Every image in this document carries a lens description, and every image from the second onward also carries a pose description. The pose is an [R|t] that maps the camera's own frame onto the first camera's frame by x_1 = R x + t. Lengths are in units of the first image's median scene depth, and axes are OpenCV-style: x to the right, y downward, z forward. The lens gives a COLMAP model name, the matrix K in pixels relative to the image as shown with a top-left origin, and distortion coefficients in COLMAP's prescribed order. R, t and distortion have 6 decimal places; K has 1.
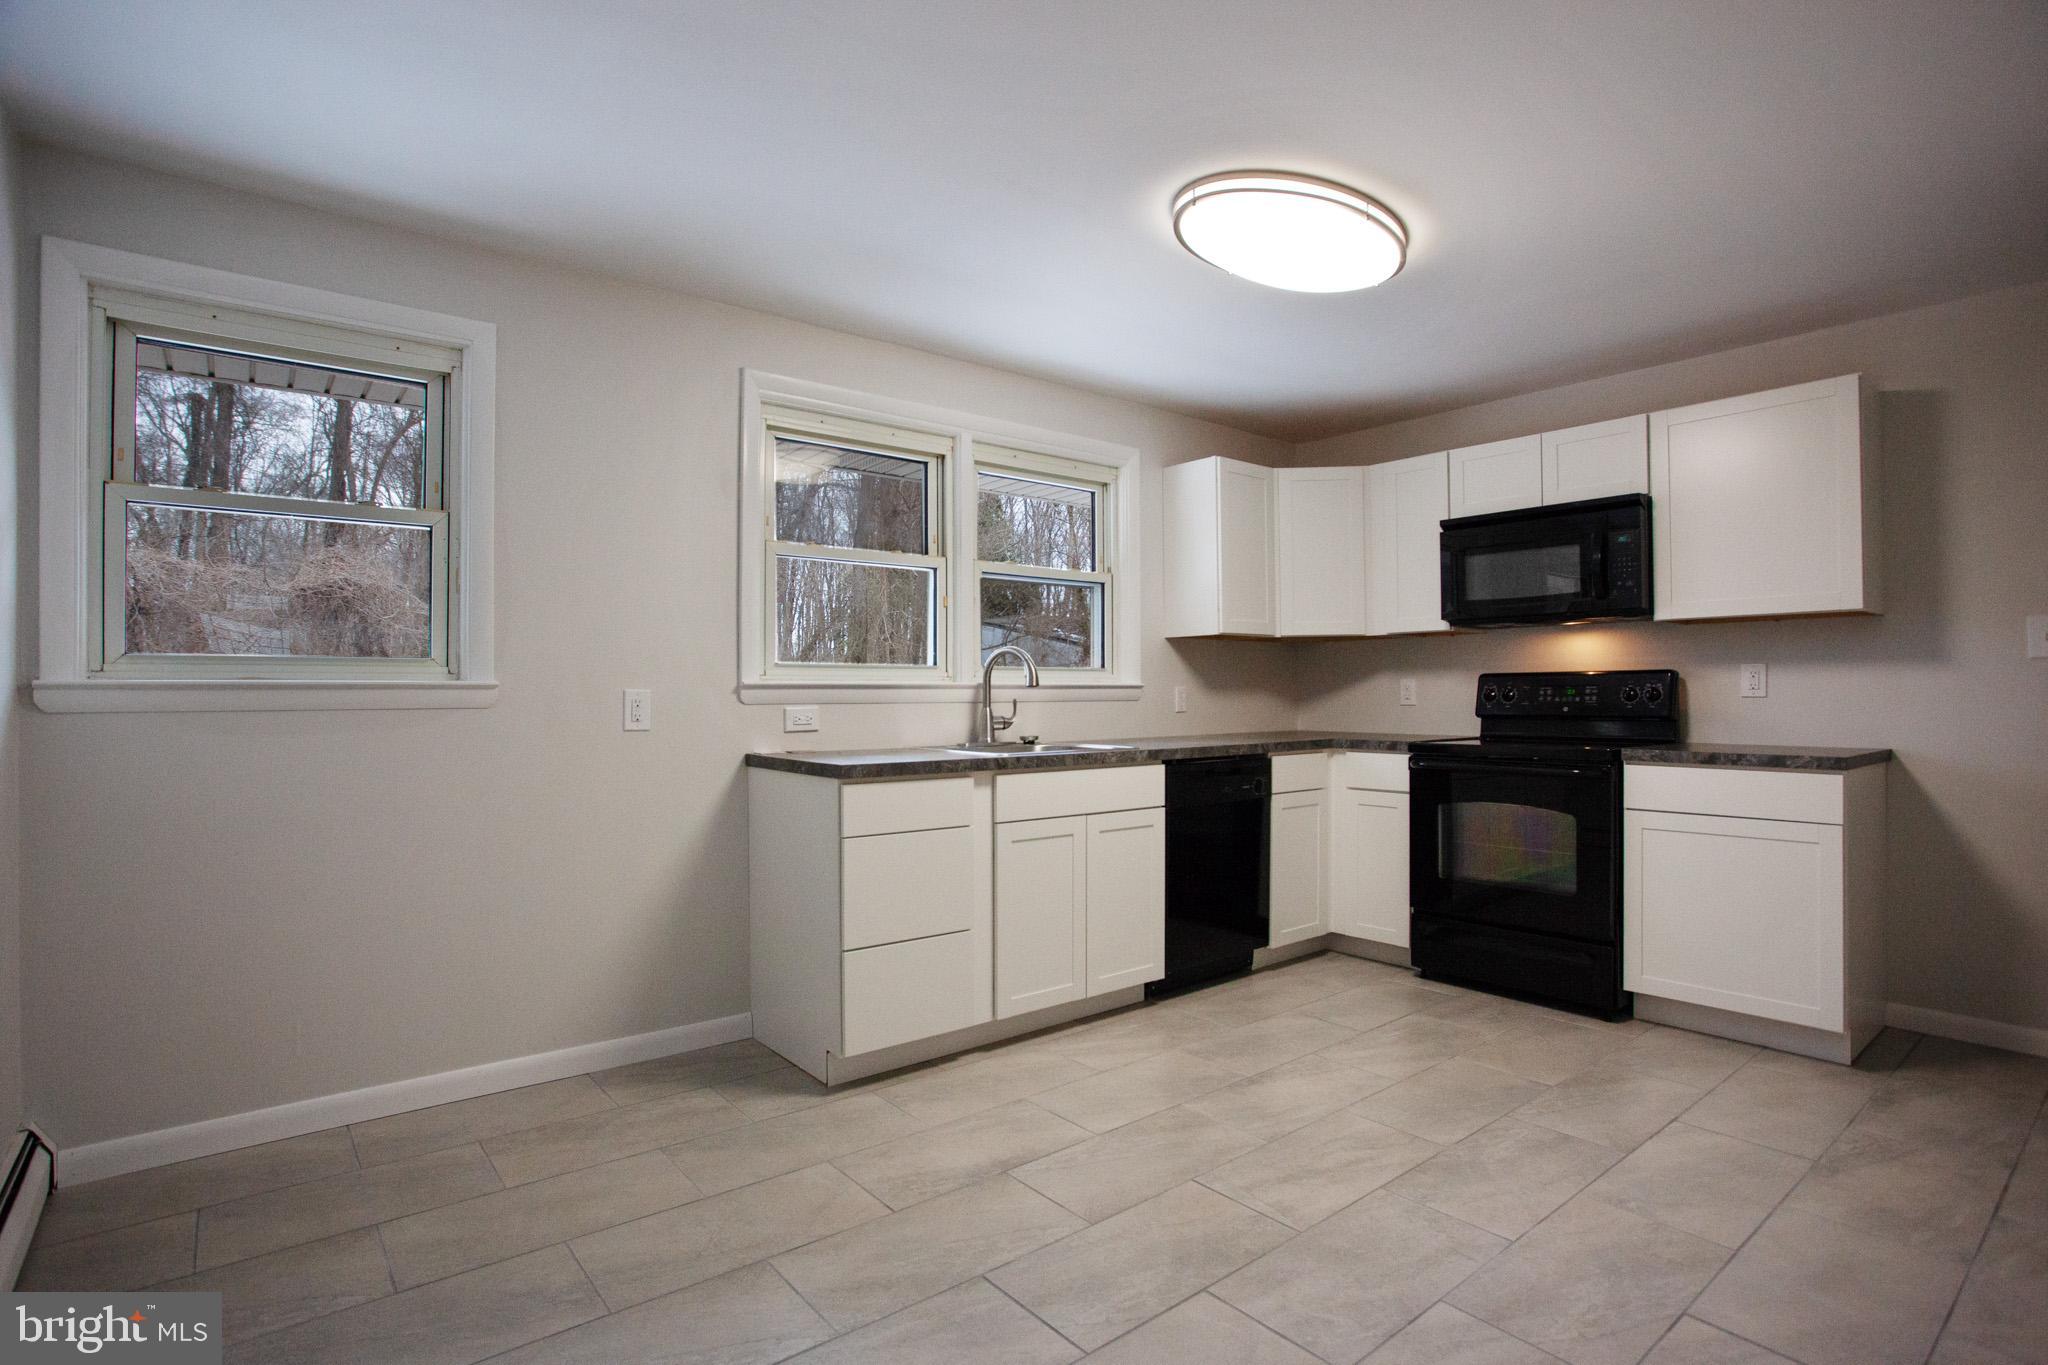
lens RADIAL K [[996.7, 0, 1019.9], [0, 996.7, 688.3], [0, 0, 1]] dist [-0.057768, 0.030706]
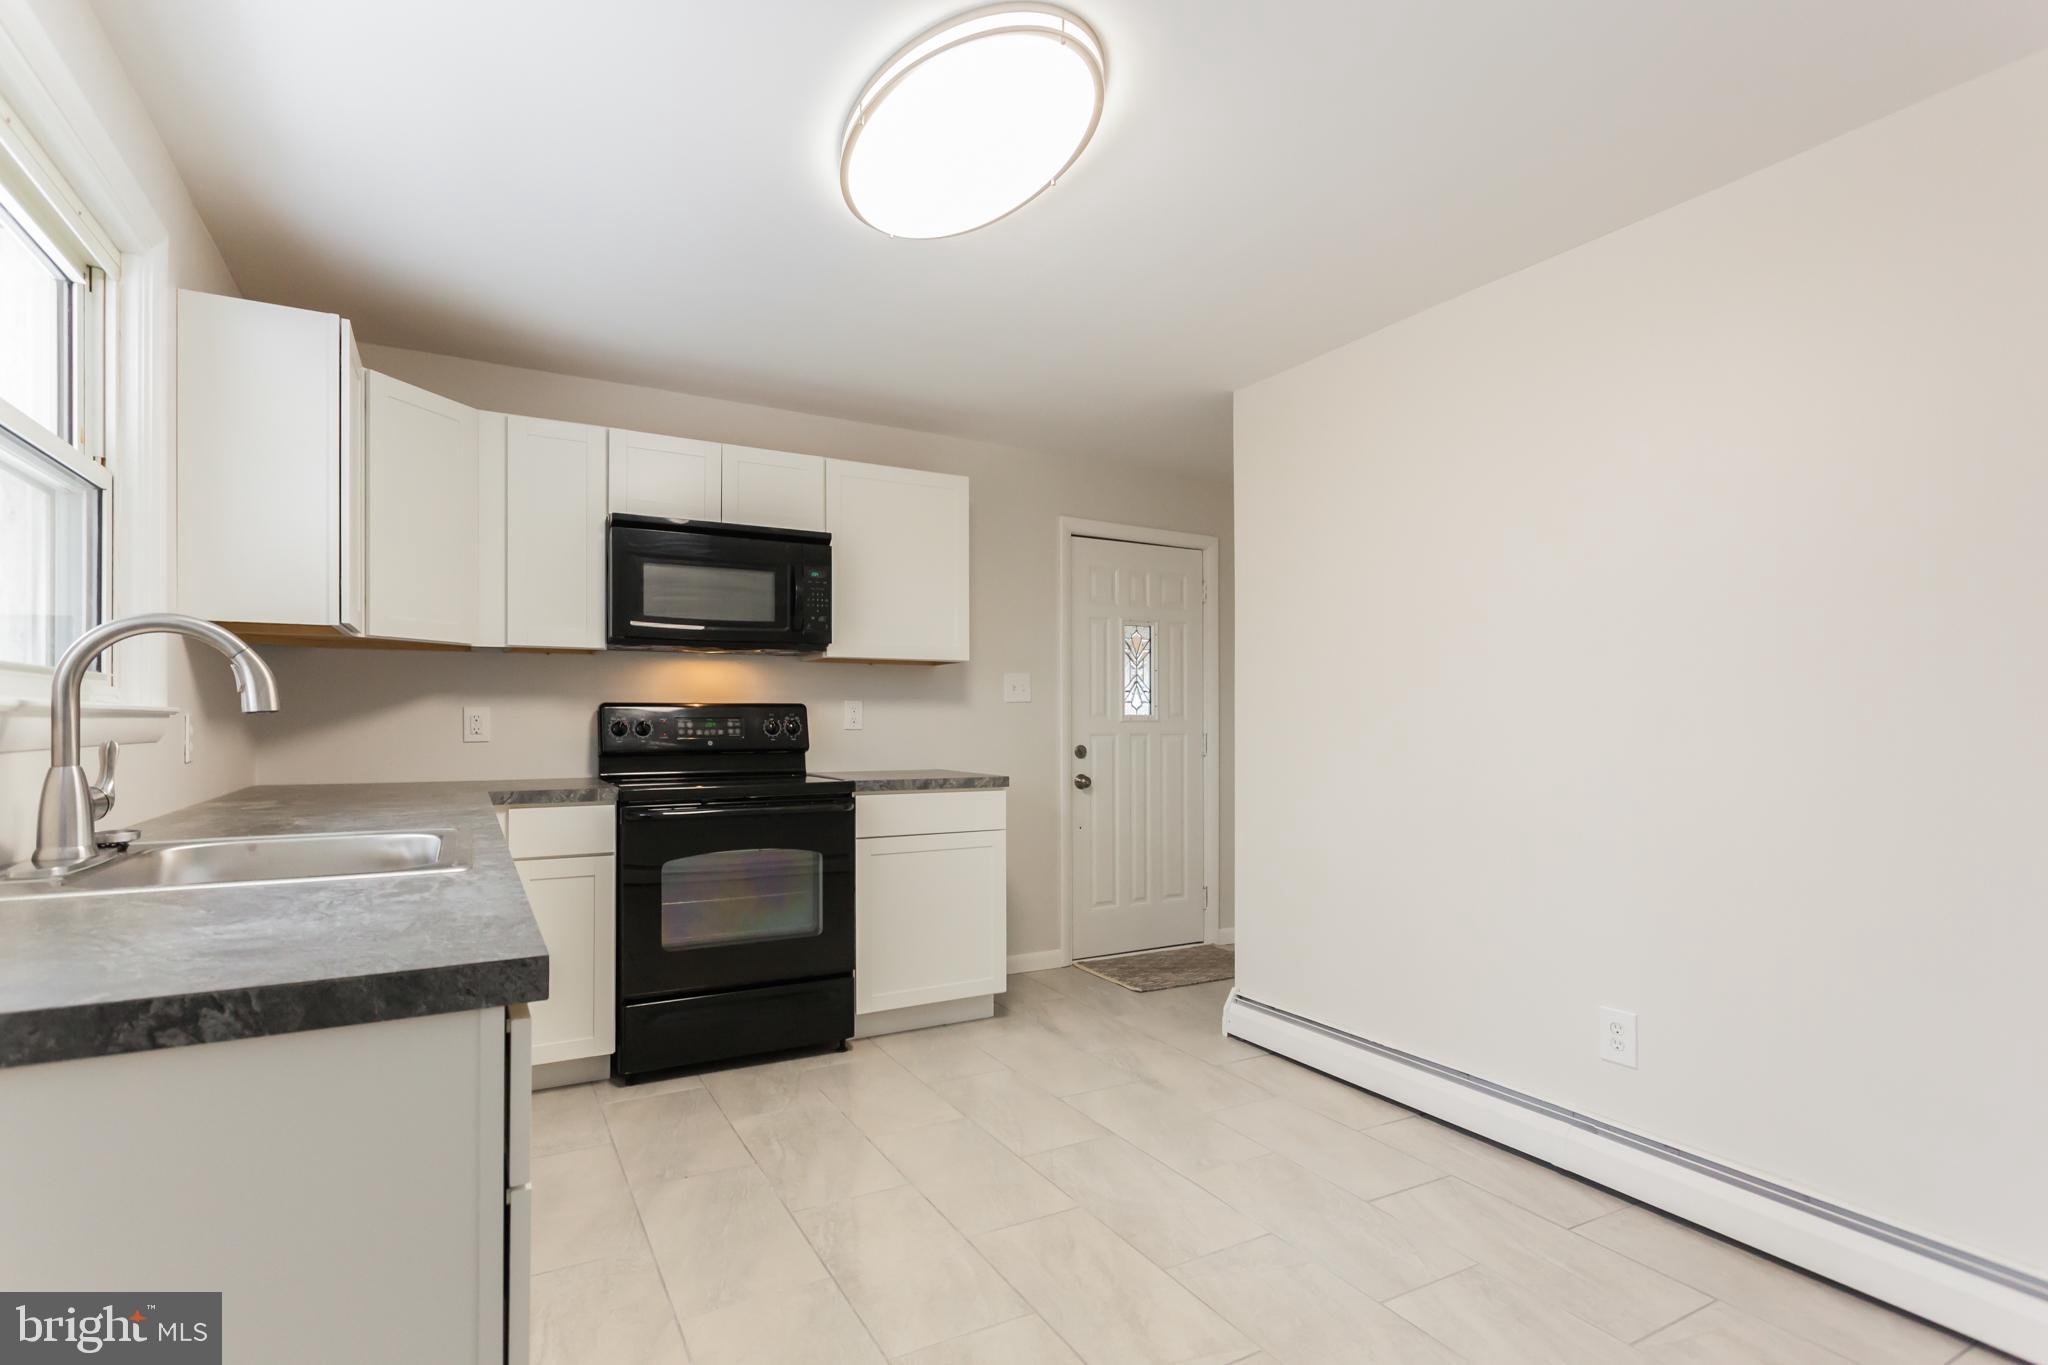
lens RADIAL K [[988.5, 0, 1027.7], [0, 988.5, 715.1], [0, 0, 1]] dist [0.001372, 0.000526]
pose [[0.172108, 0.009868, 0.985029, -0.333929], [-0.006162, 0.999941, -0.008941, 0.001195], [-0.985059, -0.004531, 0.172158, 0.566399]]
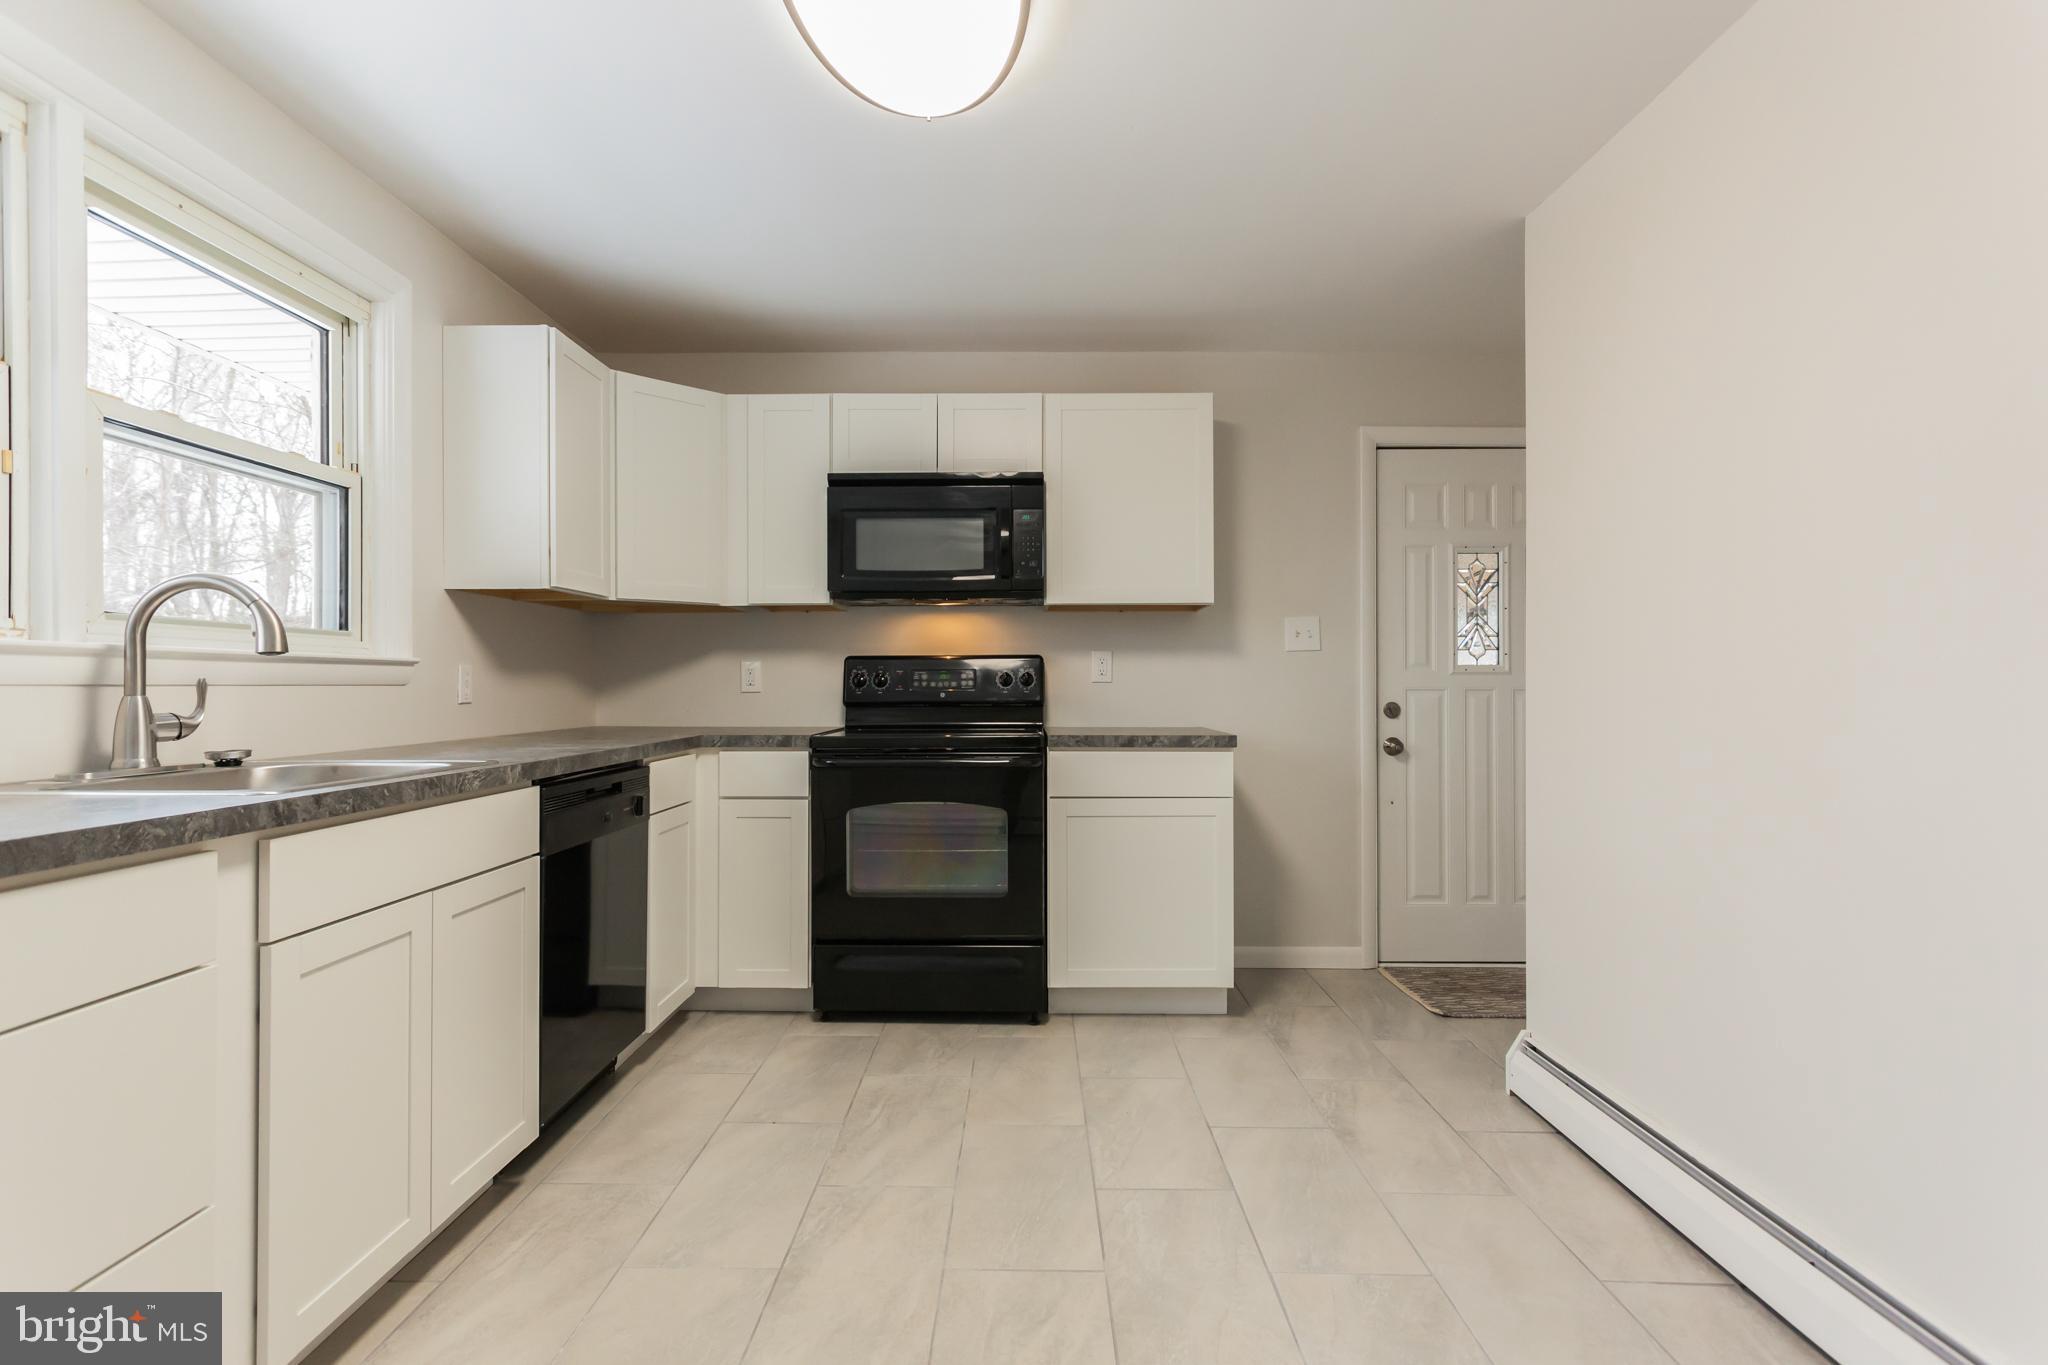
lens RADIAL K [[977.9, 0, 1015.2], [0, 977.9, 680.1], [0, 0, 1]] dist [0.005481, 0.000857]
pose [[0.643775, 0.006927, 0.765184, -0.121068], [-0.005772, 0.999975, -0.004197, 0.010991], [-0.765193, -0.001715, 0.643798, 0.361041]]
